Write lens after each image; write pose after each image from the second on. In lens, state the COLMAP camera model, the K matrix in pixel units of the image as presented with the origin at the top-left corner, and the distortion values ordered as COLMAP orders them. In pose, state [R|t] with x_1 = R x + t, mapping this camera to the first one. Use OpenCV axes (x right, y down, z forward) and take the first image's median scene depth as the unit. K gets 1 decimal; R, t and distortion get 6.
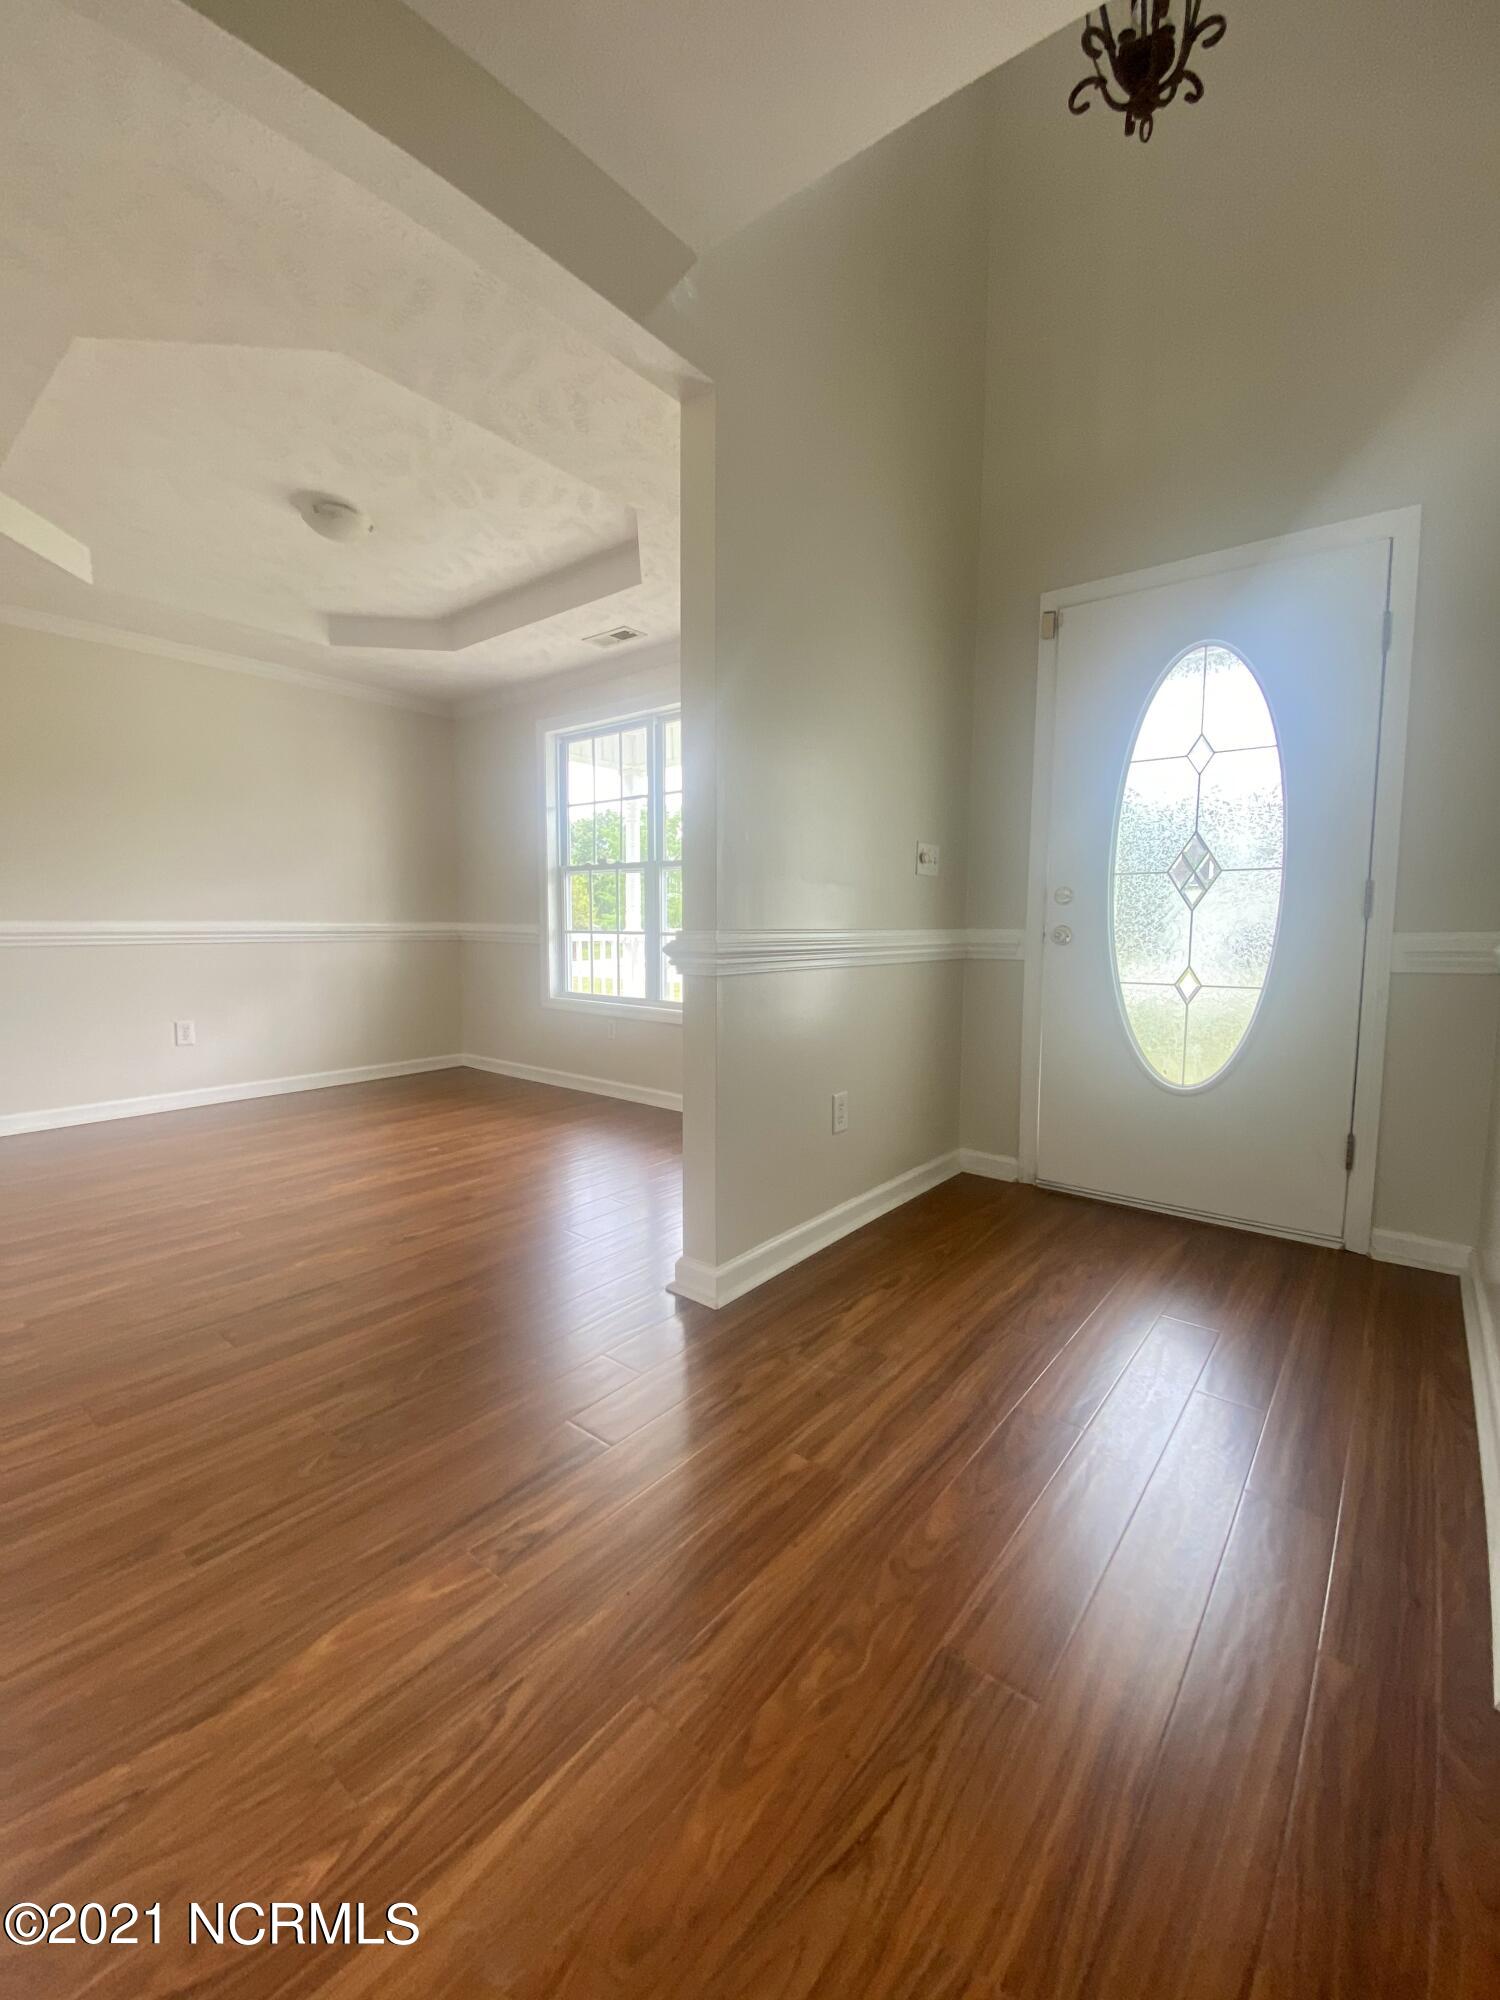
lens RADIAL K [[813.5, 0, 749.3], [0, 813.5, 995.8], [0, 0, 1]] dist [0.015363, -0.018467]
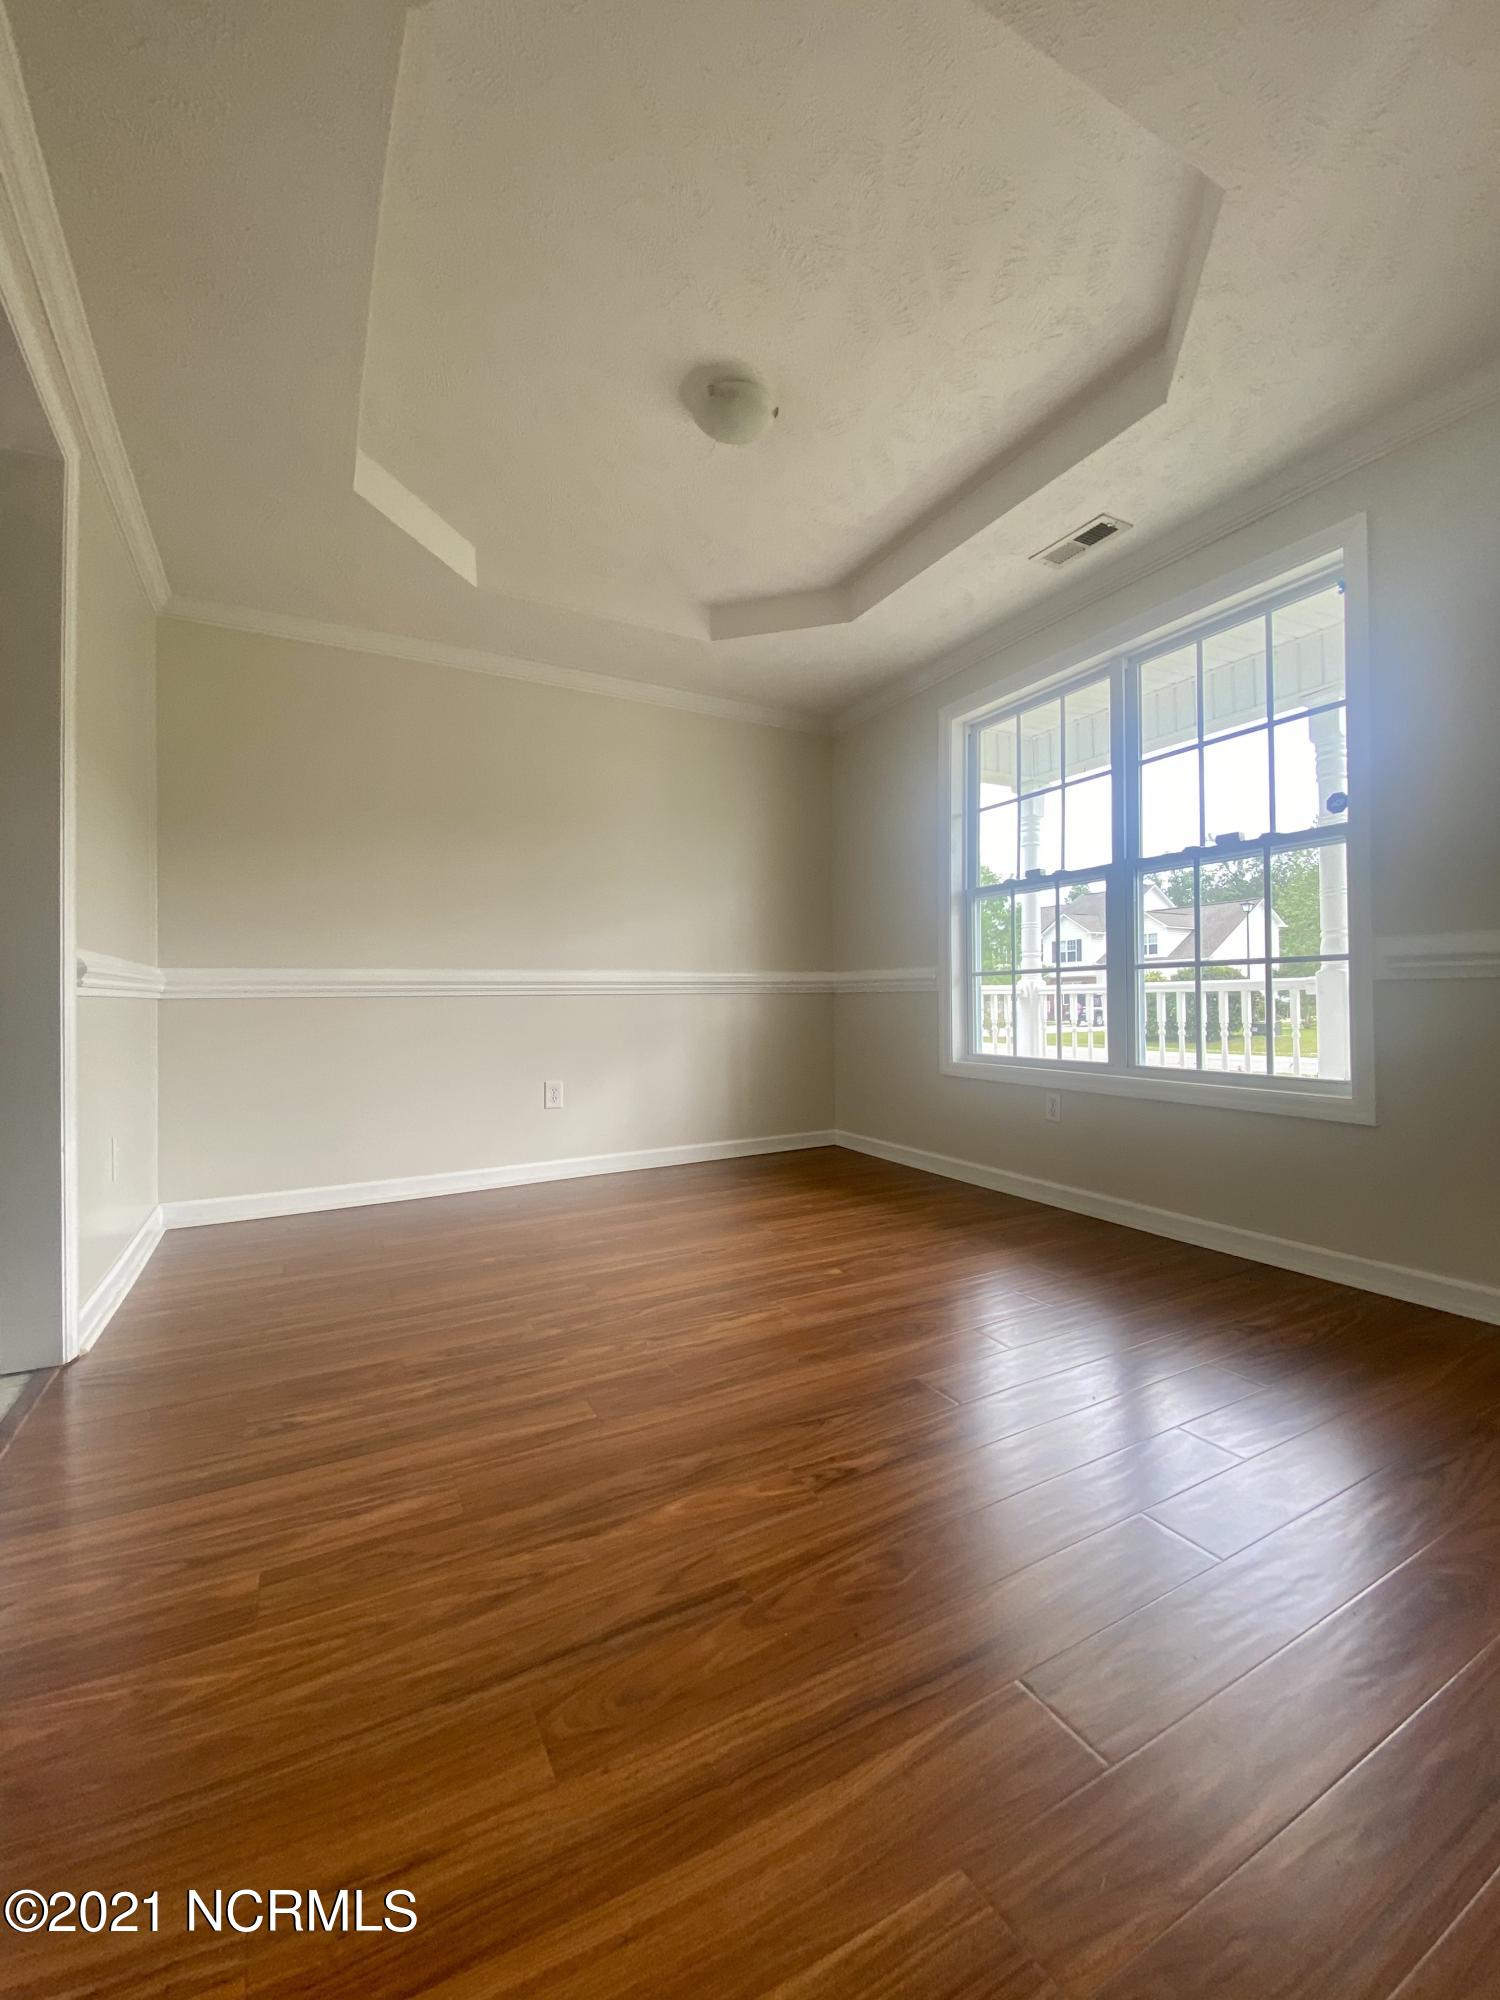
lens RADIAL K [[813.5, 0, 749.3], [0, 813.5, 995.8], [0, 0, 1]] dist [0.015363, -0.018467]
pose [[0.923420, -0.019077, -0.383317, -0.185671], [-0.015282, 0.996144, -0.086390, 0.014186], [0.383487, 0.085632, 0.919568, 0.314399]]
